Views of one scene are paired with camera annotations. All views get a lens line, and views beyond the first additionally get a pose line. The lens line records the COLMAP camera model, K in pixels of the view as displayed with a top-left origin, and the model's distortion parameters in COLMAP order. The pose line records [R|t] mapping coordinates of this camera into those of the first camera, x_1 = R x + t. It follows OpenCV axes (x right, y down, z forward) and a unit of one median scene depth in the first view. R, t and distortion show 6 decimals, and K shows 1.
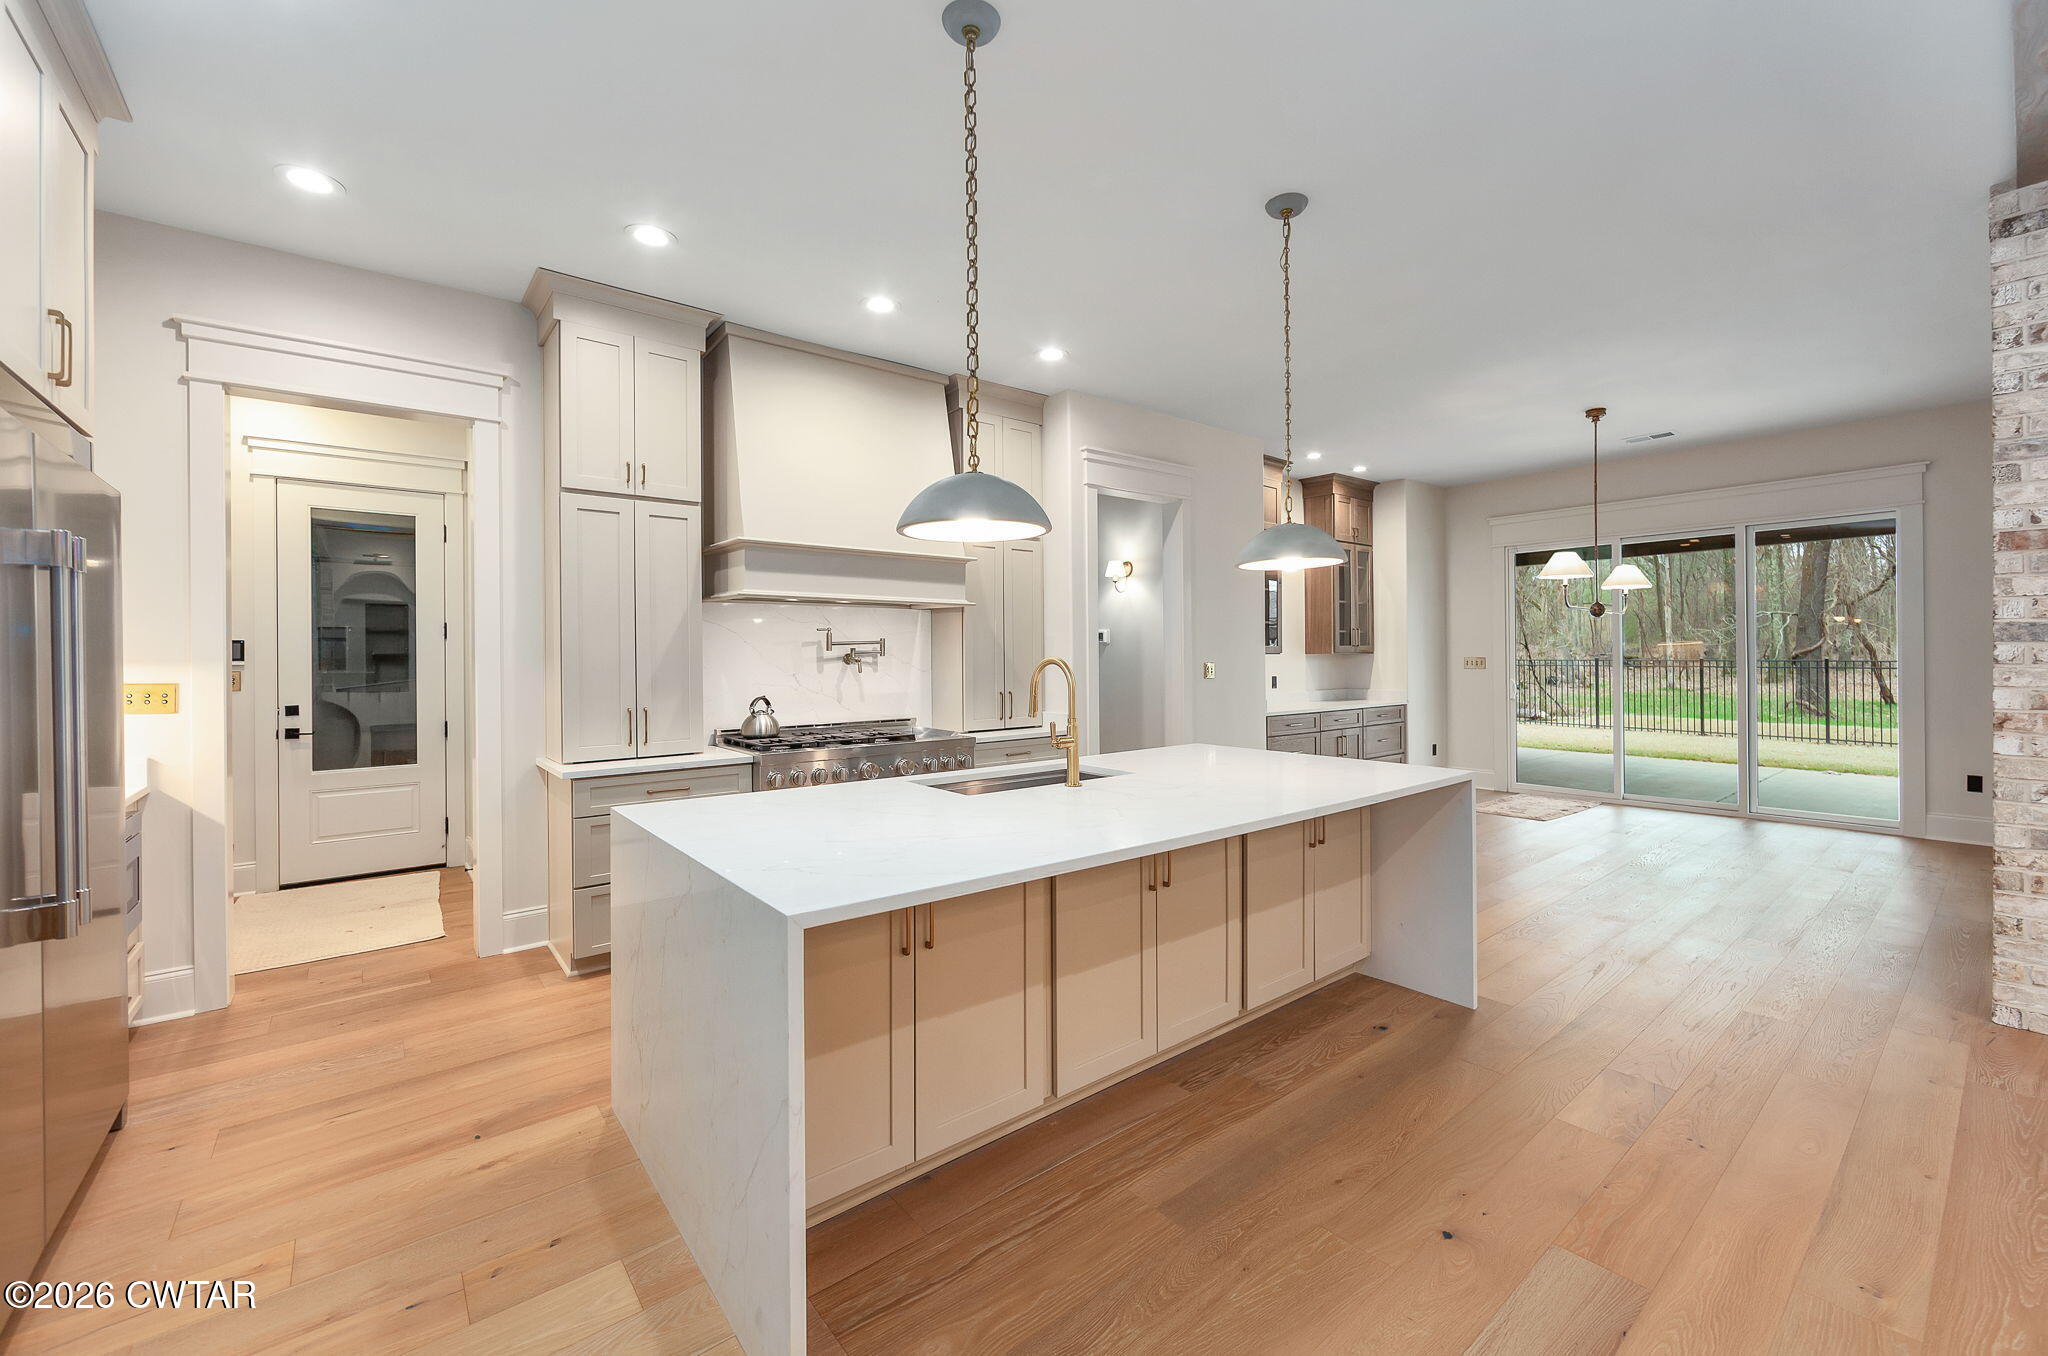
lens RADIAL K [[824.1, 0, 1035.4], [0, 824.1, 664.8], [0, 0, 1]] dist [-0.001284, -0.000156]
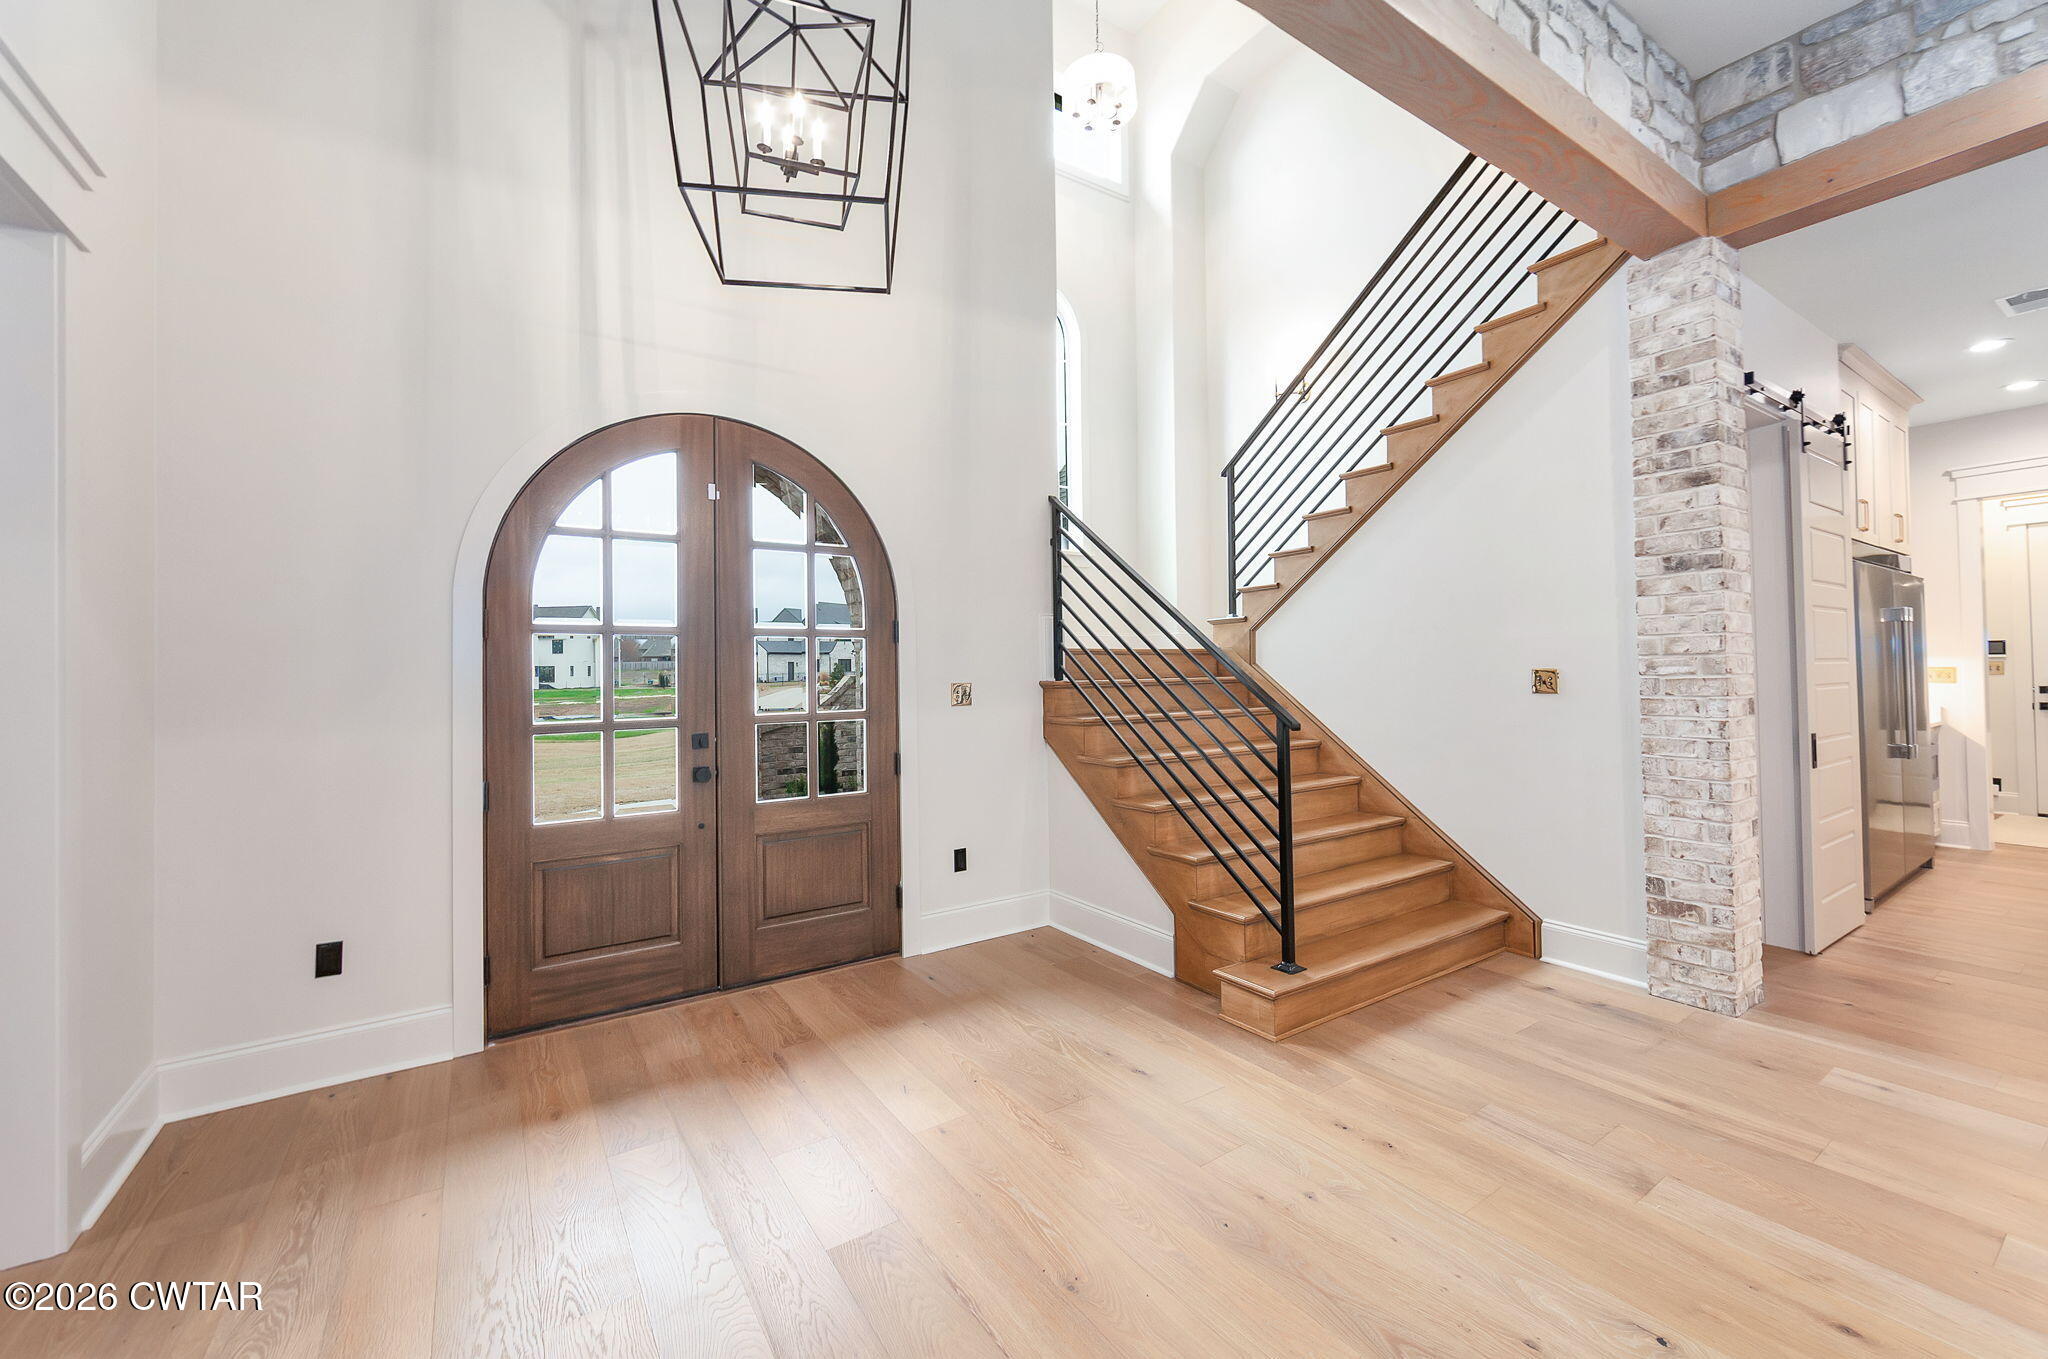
lens RADIAL K [[824.1, 0, 1035.4], [0, 824.1, 666.3], [0, 0, 1]] dist [-0.001284, -0.000156]
pose [[-0.082999, -0.009404, -0.996505, 0.968968], [0.016242, 0.999810, -0.010788, 0.006872], [0.996417, -0.017081, -0.082831, -0.905398]]
